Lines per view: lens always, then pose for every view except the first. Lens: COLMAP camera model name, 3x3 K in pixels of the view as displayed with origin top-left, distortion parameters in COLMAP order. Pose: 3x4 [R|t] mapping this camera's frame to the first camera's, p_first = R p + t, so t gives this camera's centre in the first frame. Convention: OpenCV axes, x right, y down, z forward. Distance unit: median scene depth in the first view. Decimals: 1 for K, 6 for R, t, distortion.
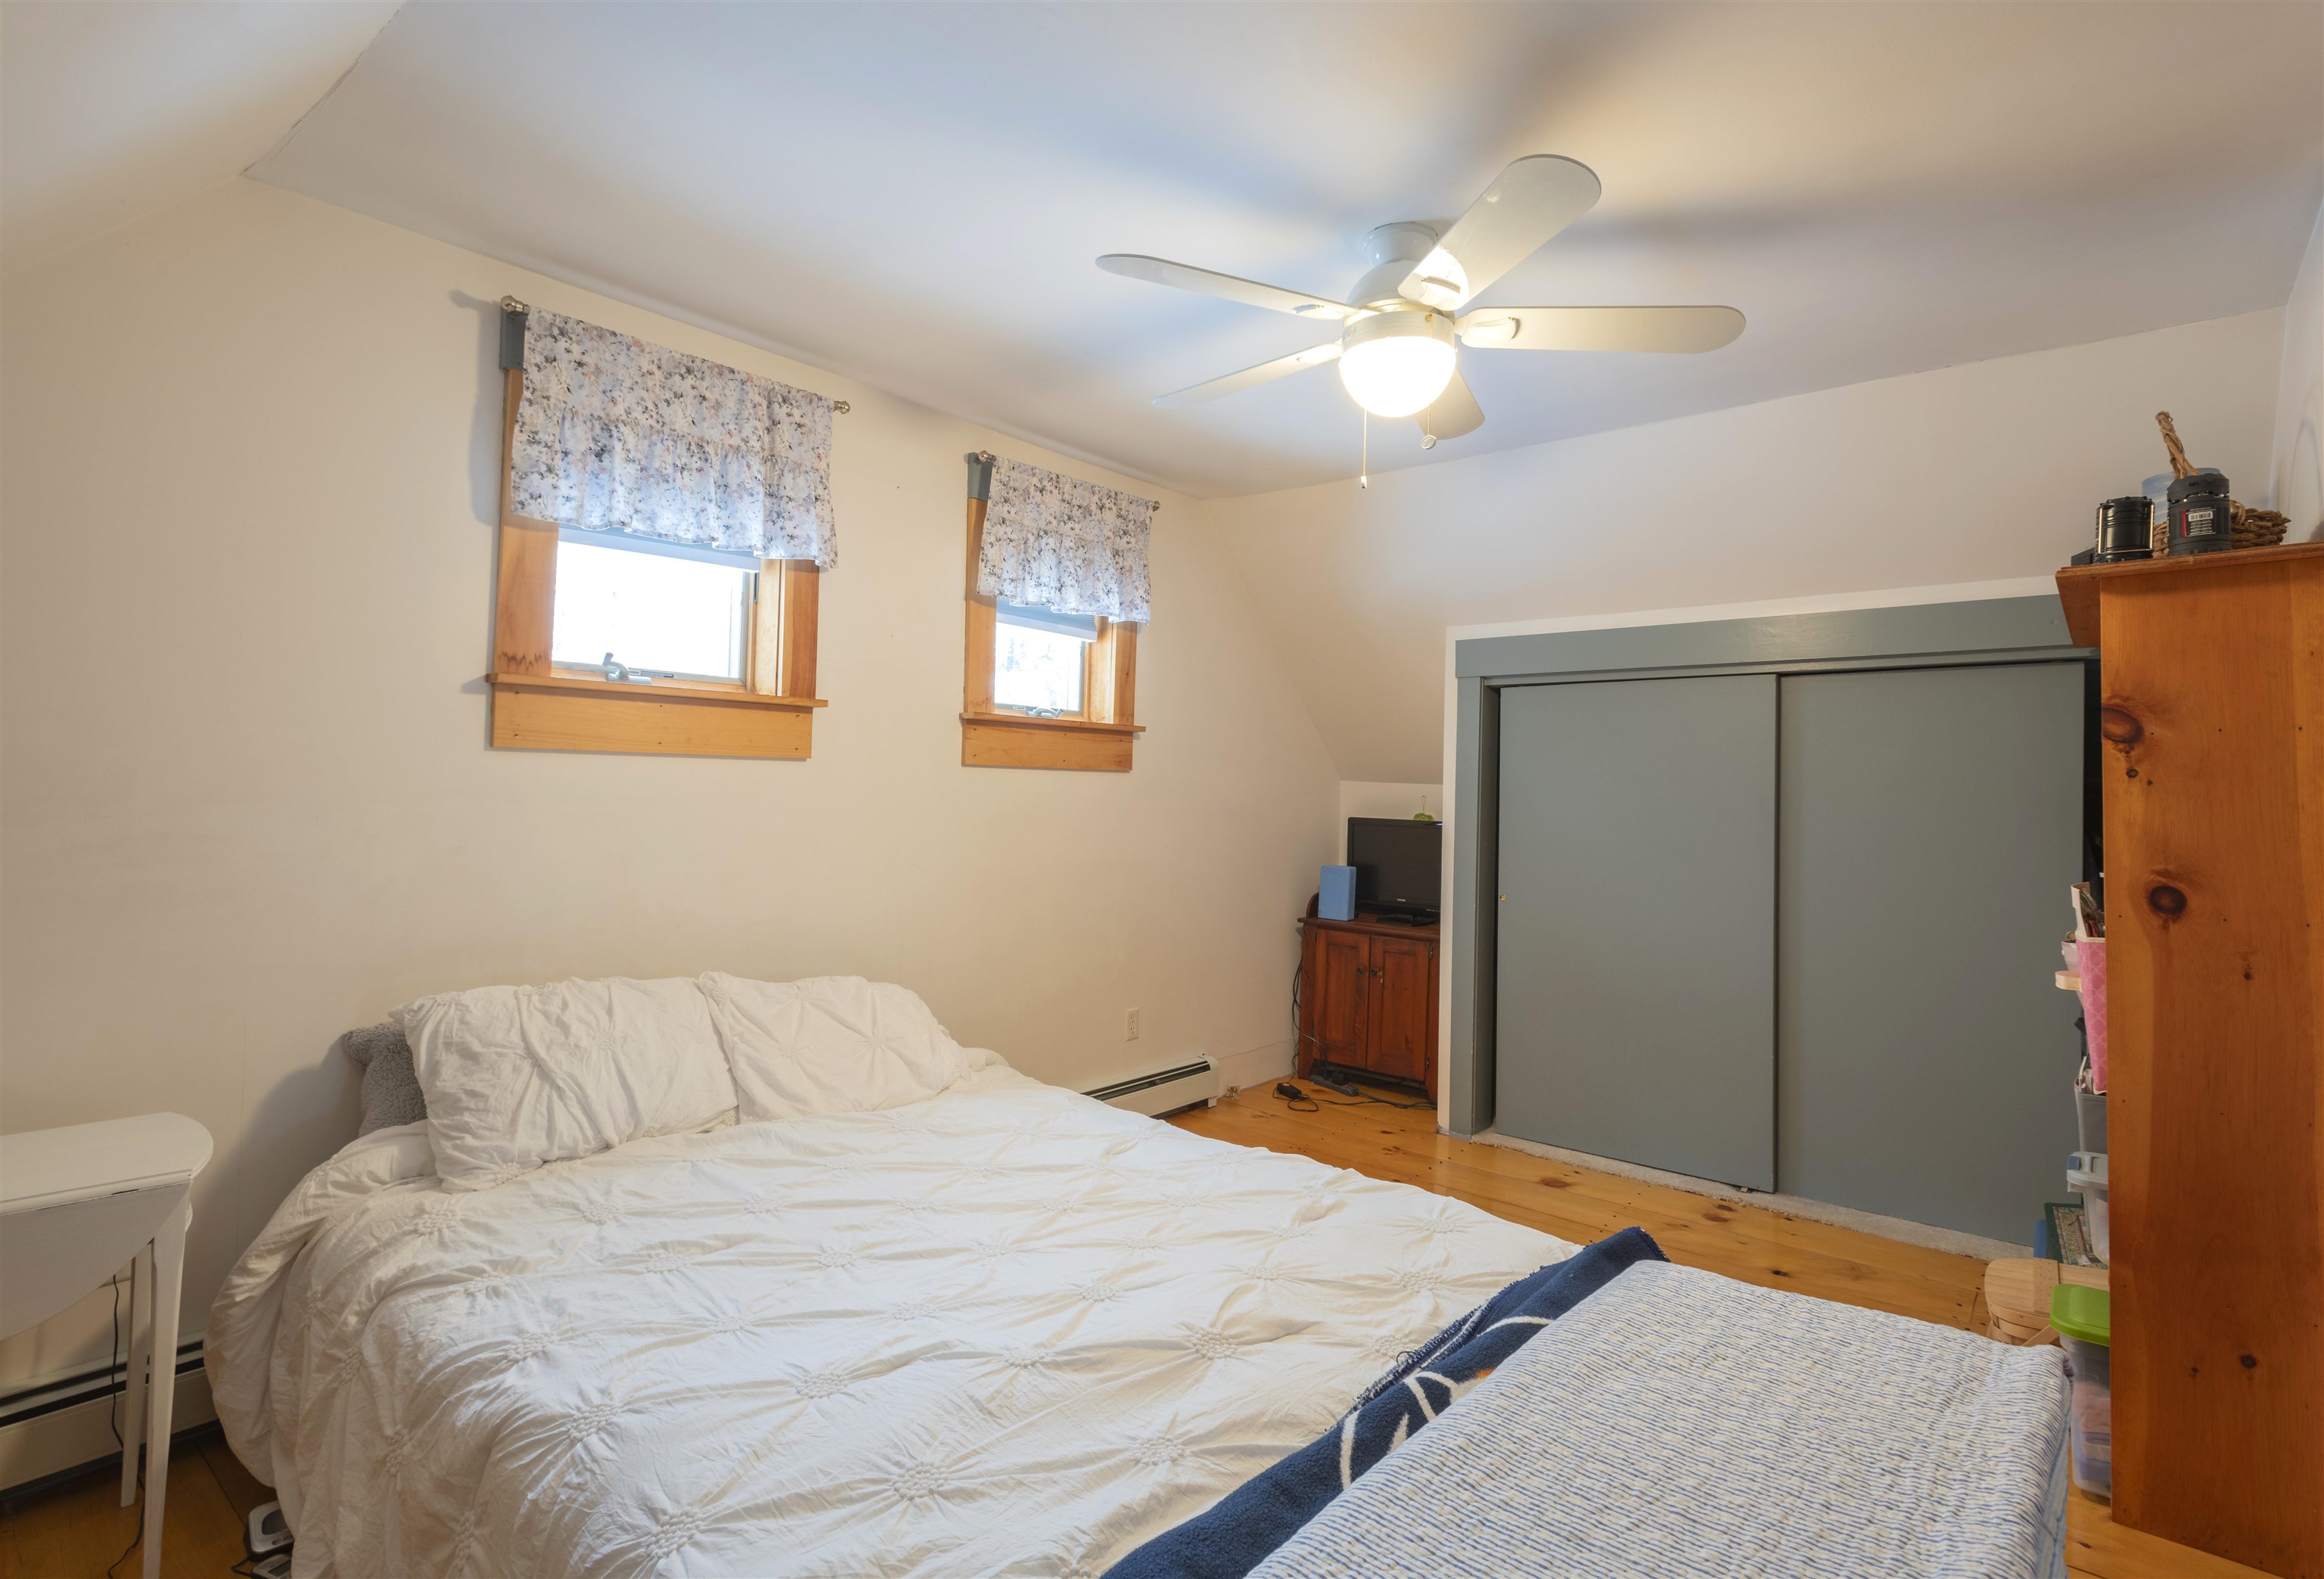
lens RADIAL K [[1129.5, 0, 1162.0], [0, 1129.5, 789.5], [0, 0, 1]] dist [0.009838, 0.000208]
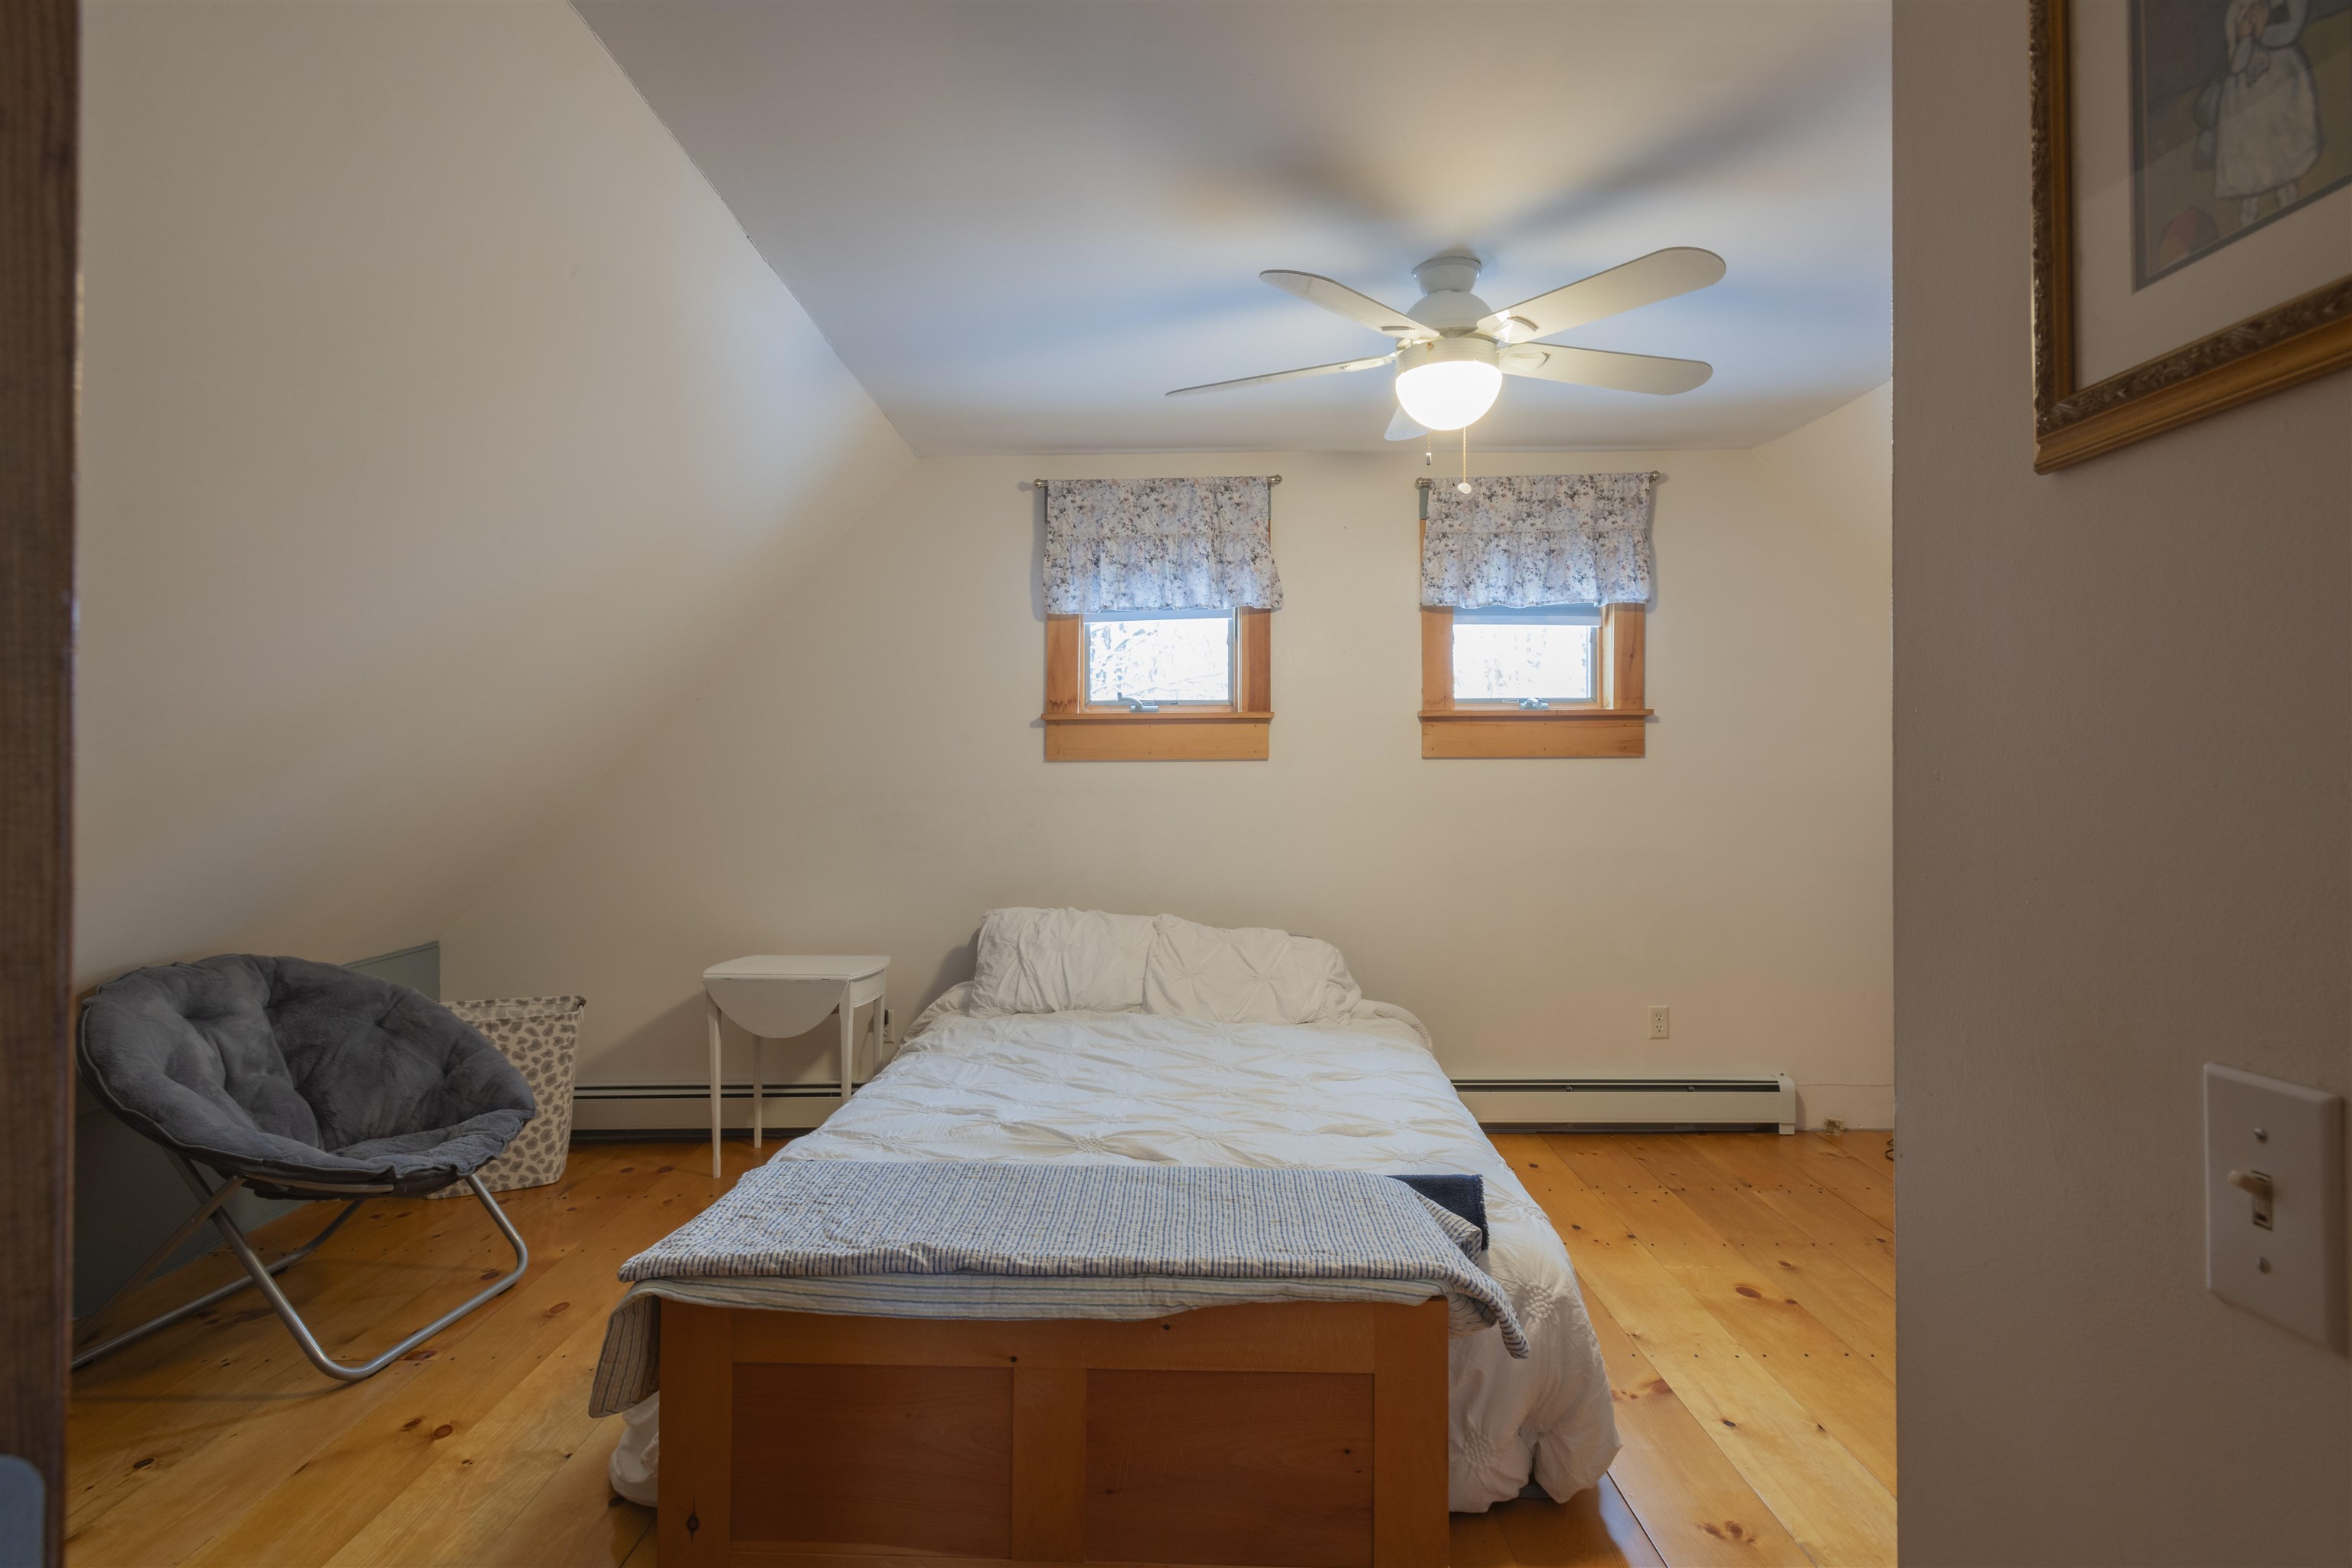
lens RADIAL K [[1304.6, 0, 1176.0], [0, 1304.6, 784.0], [0, 0, 1]] dist [-0.001101, -0.000269]
pose [[0.619340, -0.018897, -0.784896, 0.838757], [0.018196, 0.999787, -0.009713, 0.015045], [0.784912, -0.008267, 0.619552, 0.006762]]
